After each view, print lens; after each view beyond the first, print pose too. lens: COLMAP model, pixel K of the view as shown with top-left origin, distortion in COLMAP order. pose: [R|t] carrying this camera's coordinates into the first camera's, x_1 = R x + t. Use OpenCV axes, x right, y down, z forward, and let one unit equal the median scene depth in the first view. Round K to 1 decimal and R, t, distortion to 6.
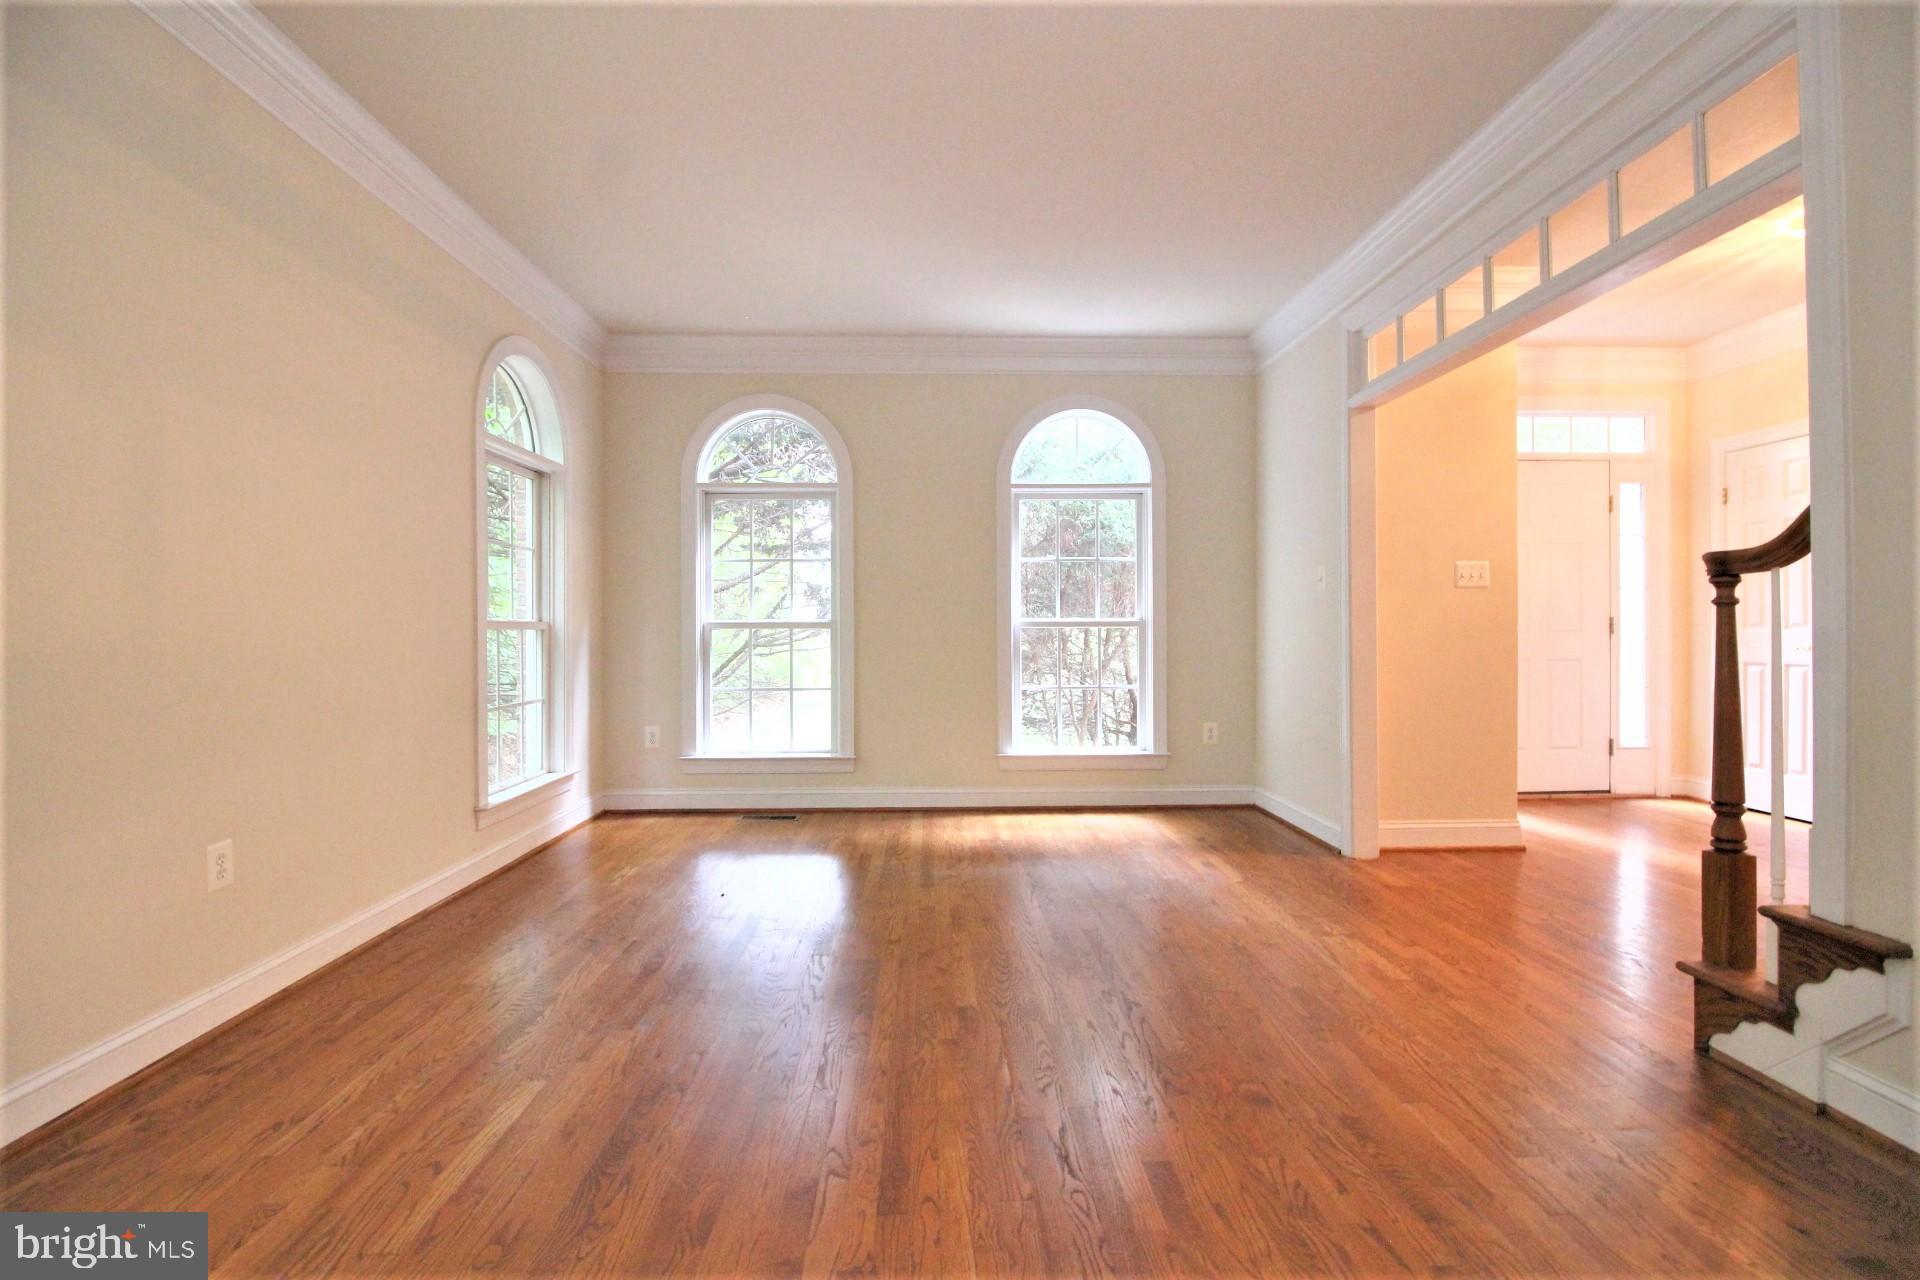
lens RADIAL K [[886.6, 0, 947.3], [0, 886.6, 625.7], [0, 0, 1]] dist [0.001528, -0.010677]
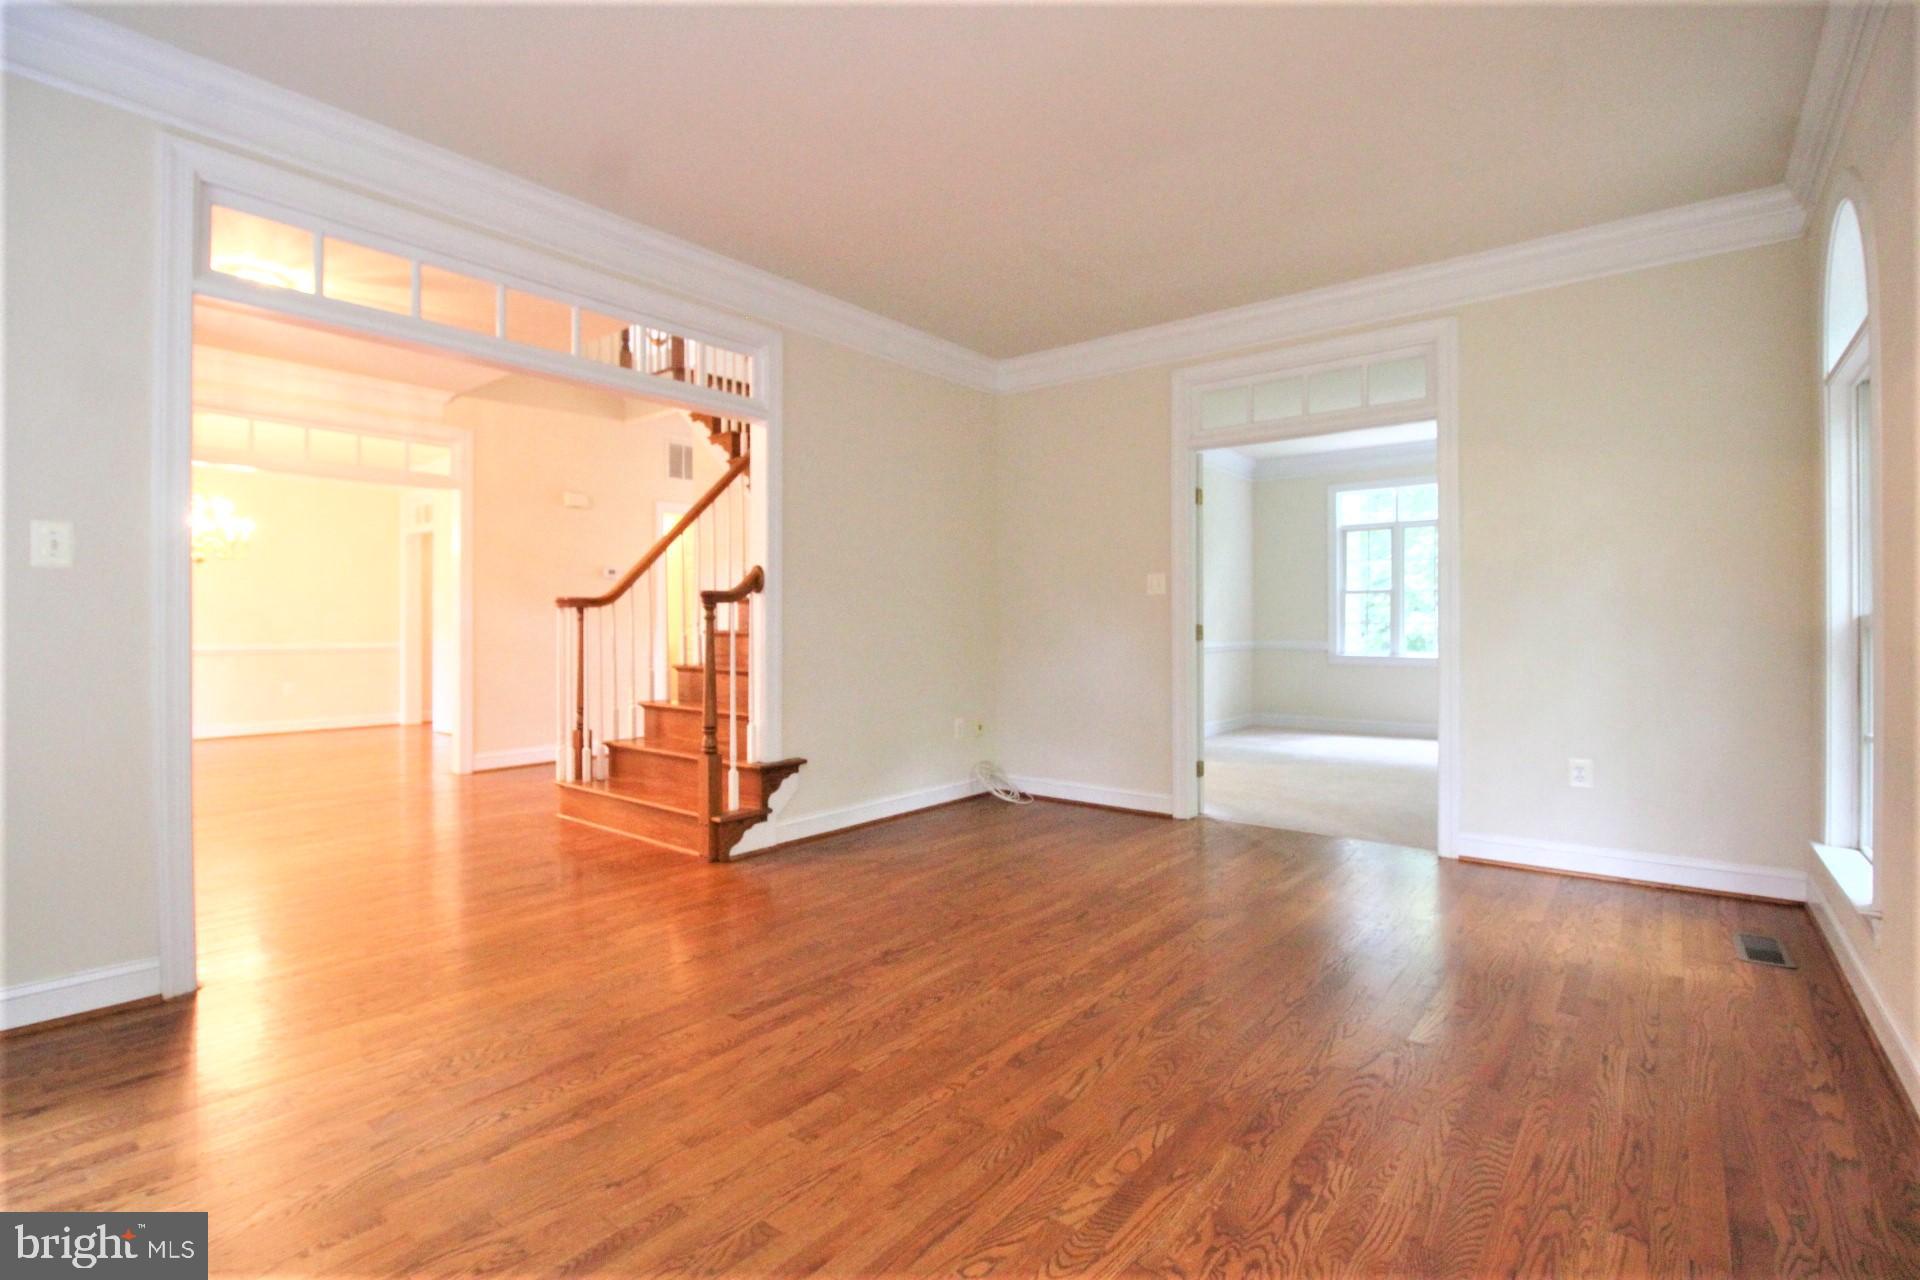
lens RADIAL K [[886.6, 0, 947.3], [0, 886.6, 625.7], [0, 0, 1]] dist [0.001528, -0.010677]
pose [[-0.757685, 0.004331, 0.652606, -0.403478], [-0.000251, 0.999976, -0.006927, 0.001543], [-0.652620, -0.005412, -0.757666, 1.207252]]
